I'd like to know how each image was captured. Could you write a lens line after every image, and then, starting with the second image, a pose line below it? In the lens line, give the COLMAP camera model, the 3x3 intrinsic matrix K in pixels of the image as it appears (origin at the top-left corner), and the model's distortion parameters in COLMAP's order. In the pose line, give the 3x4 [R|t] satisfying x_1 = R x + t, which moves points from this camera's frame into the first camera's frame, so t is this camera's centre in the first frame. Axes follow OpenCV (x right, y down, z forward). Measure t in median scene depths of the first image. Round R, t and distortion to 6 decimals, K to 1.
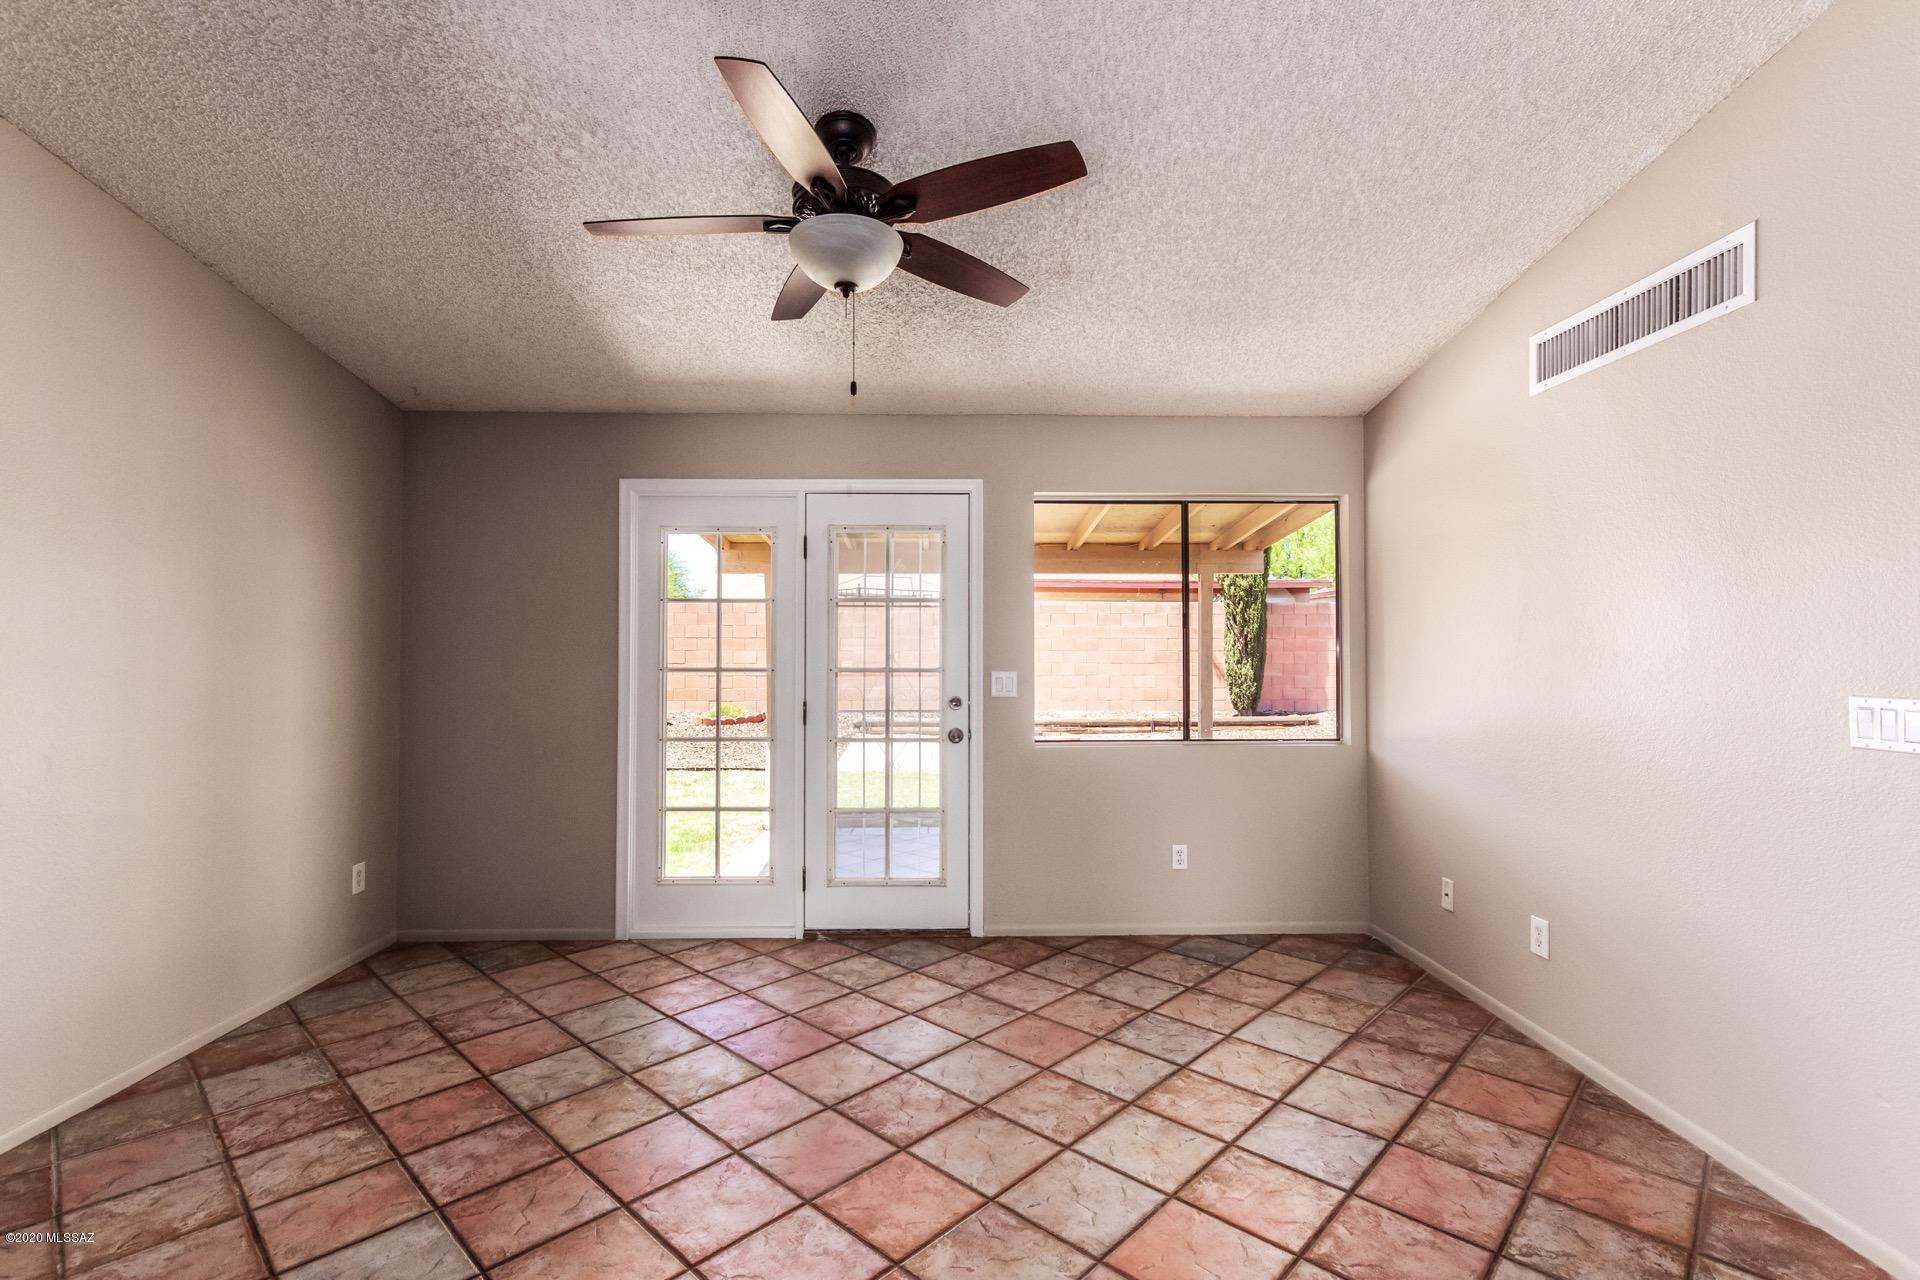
lens RADIAL K [[899.5, 0, 963.8], [0, 899.5, 633.2], [0, 0, 1]] dist [0.004366, -0.000475]
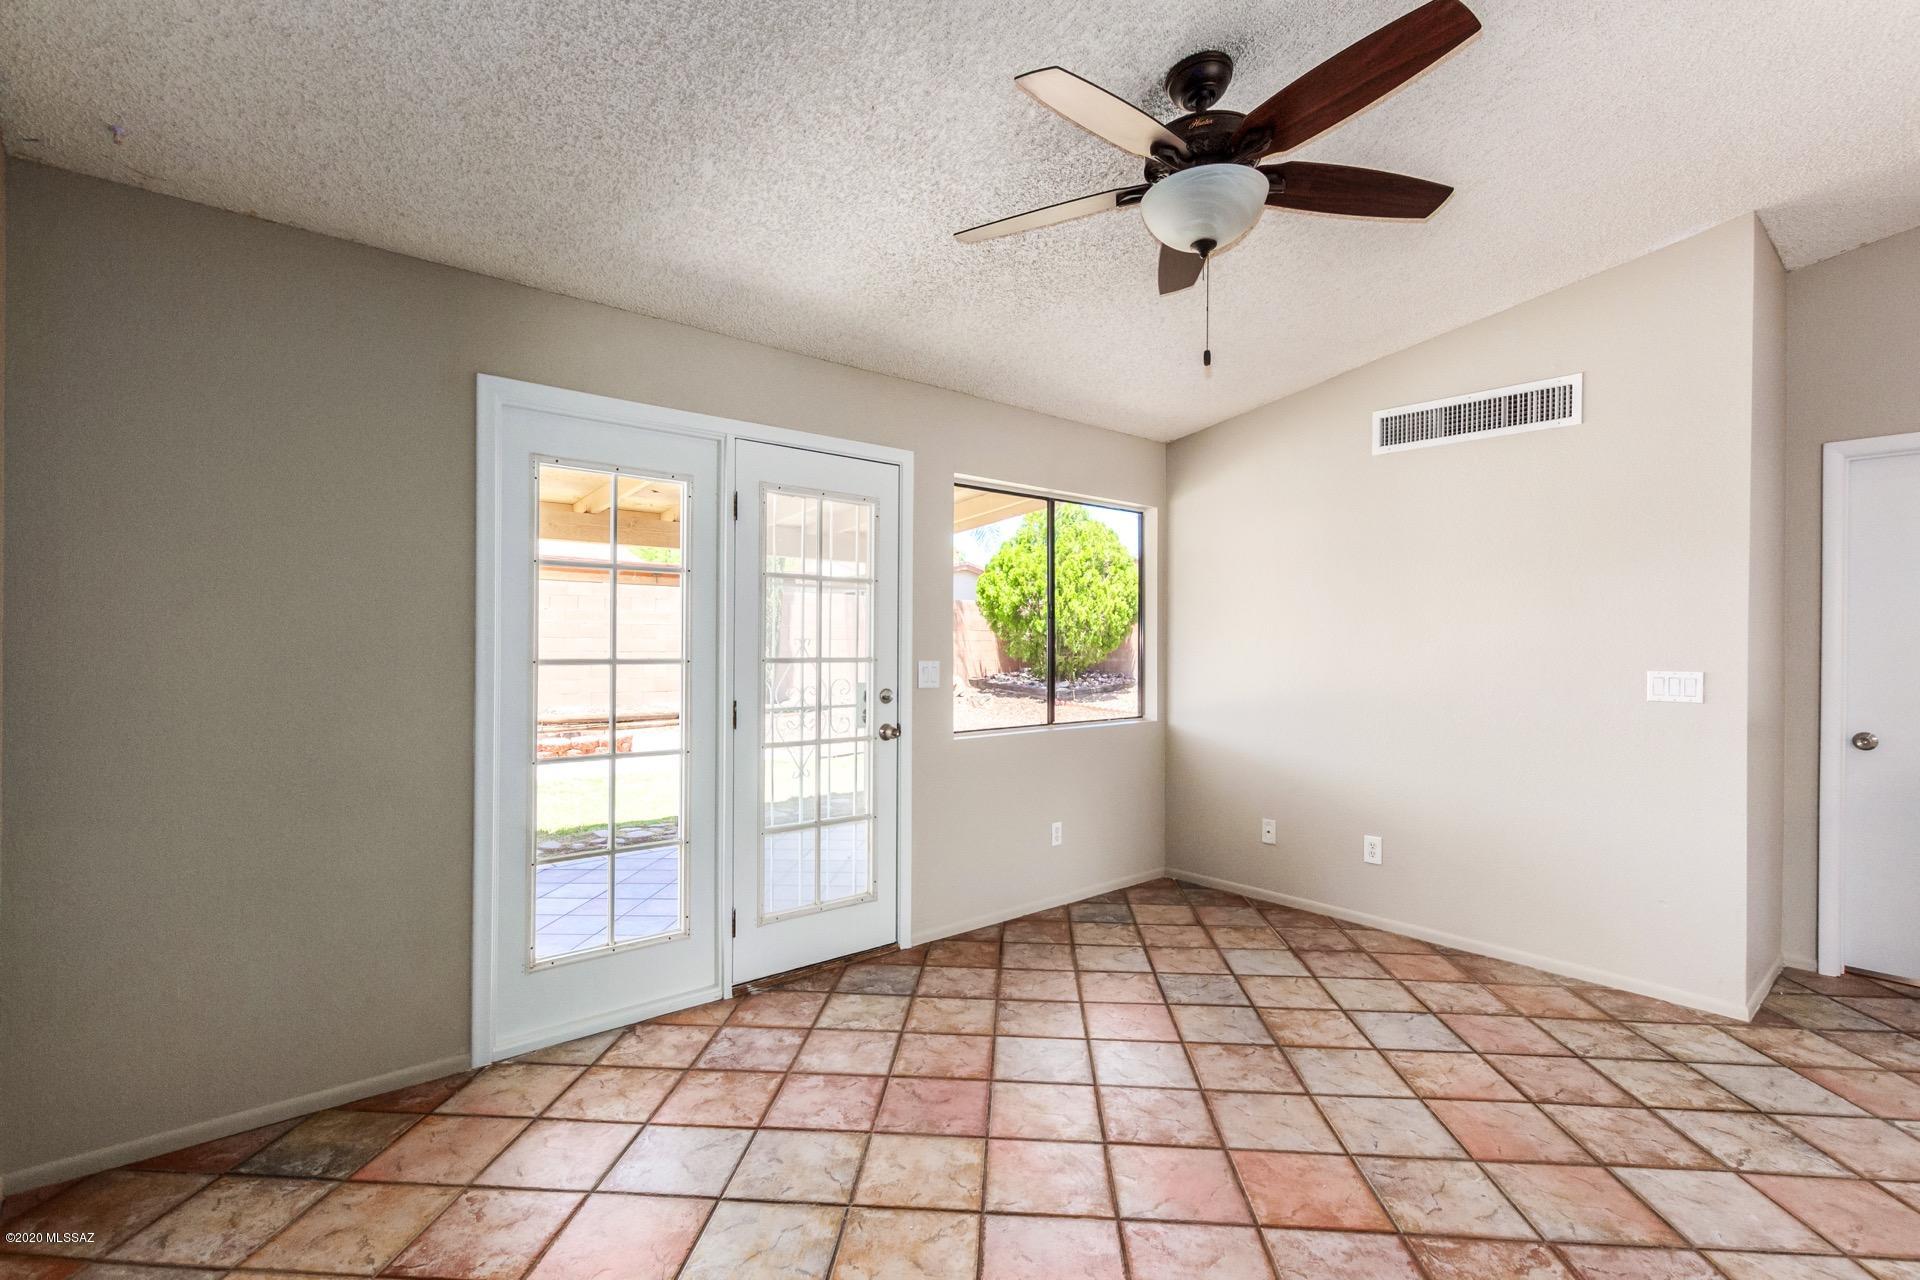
lens RADIAL K [[903.7, 0, 975.2], [0, 903.7, 640.0], [0, 0, 1]] dist [0.006476, -0.000346]
pose [[0.763497, 0.007095, 0.645772, -0.629506], [-0.020642, 0.999697, 0.013421, 0.008608], [-0.645481, -0.023577, 0.763412, 0.300643]]
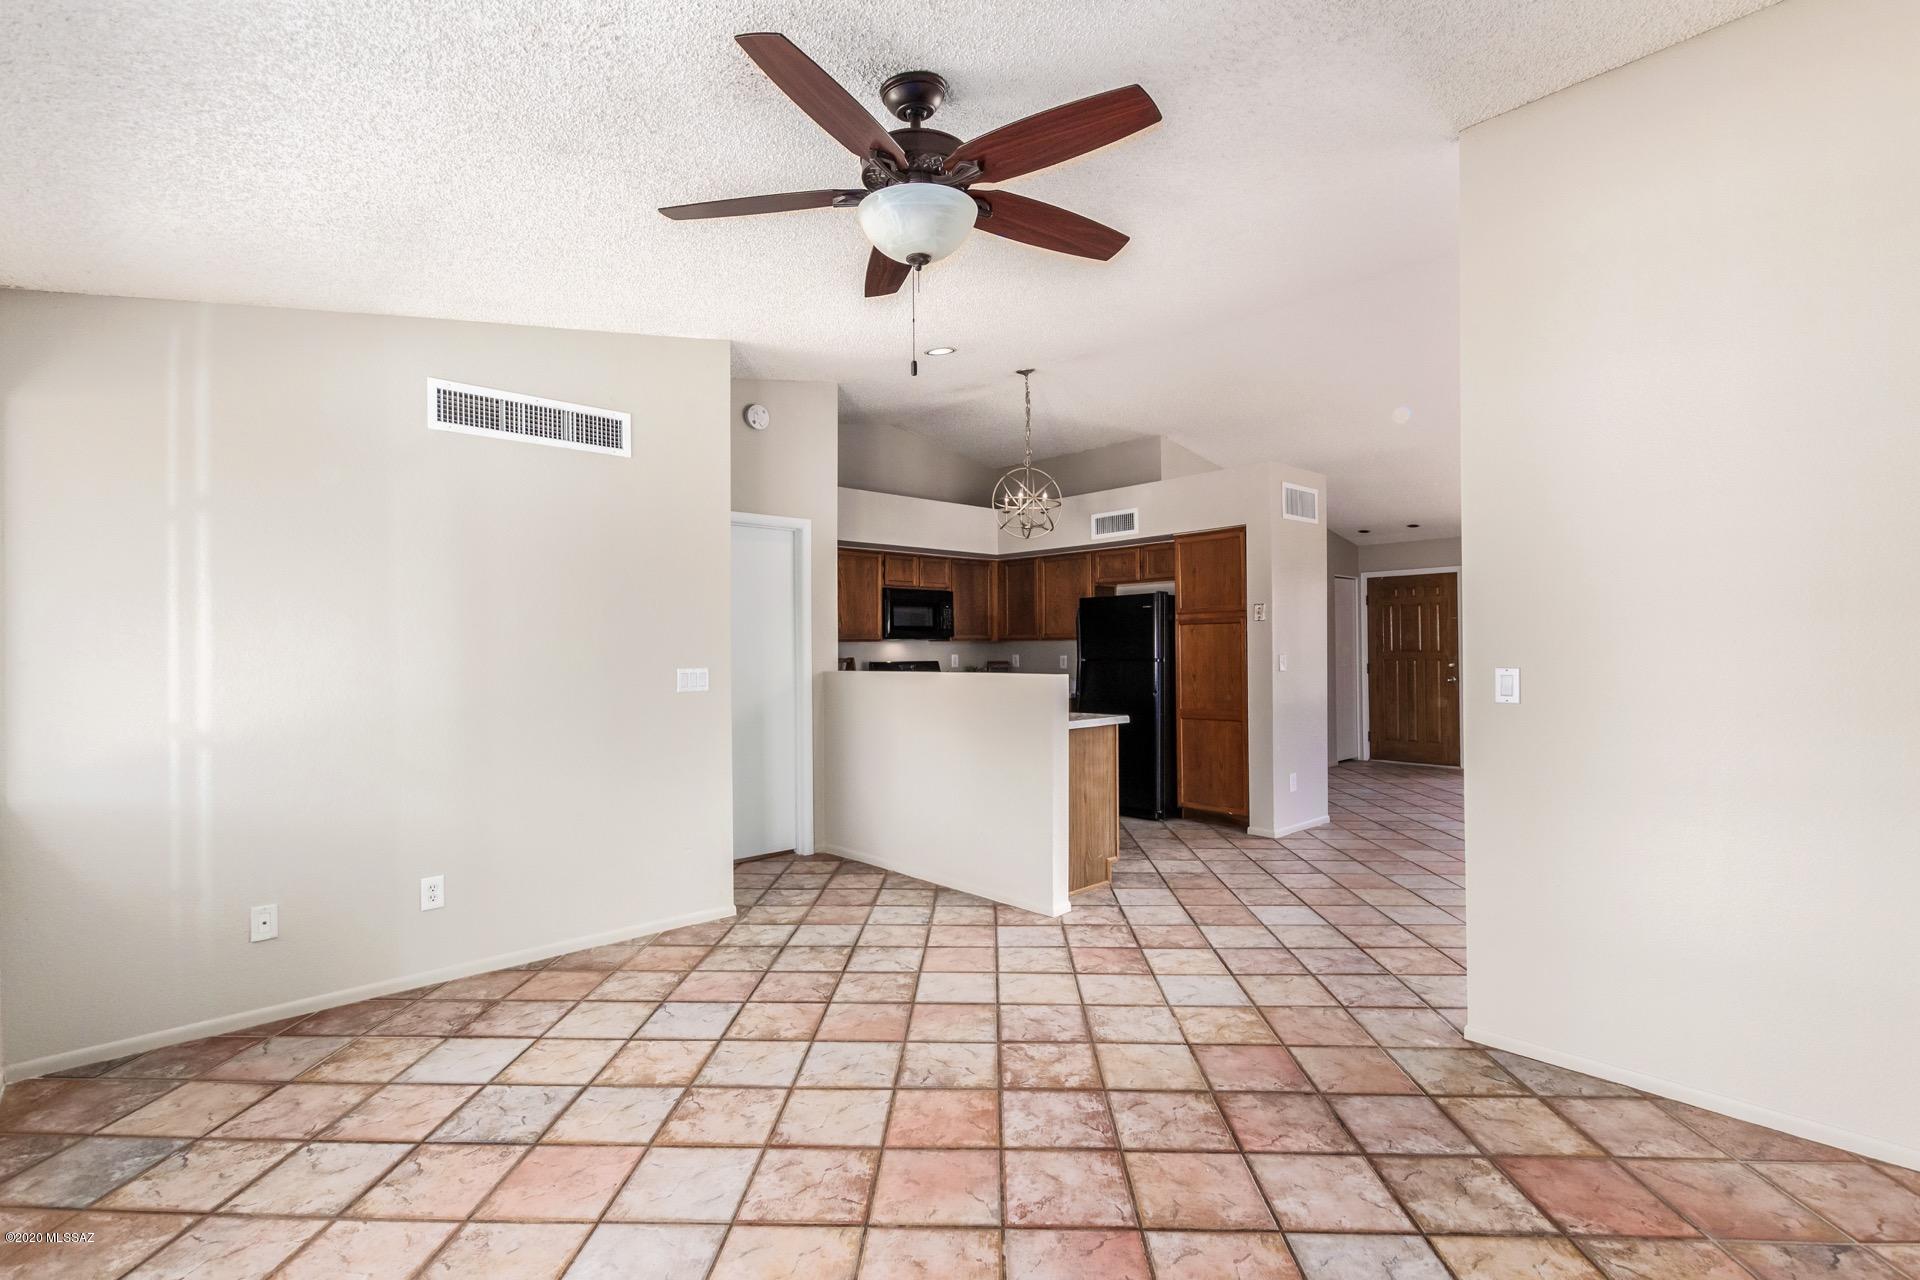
lens RADIAL K [[878.2, 0, 956.5], [0, 878.2, 633.3], [0, 0, 1]] dist [0.004373, -0.000933]
pose [[-0.659772, 0.017139, 0.751271, -0.588143], [-0.005940, 0.999590, -0.028021, 0.024385], [-0.751443, -0.022950, -0.659399, 1.091928]]
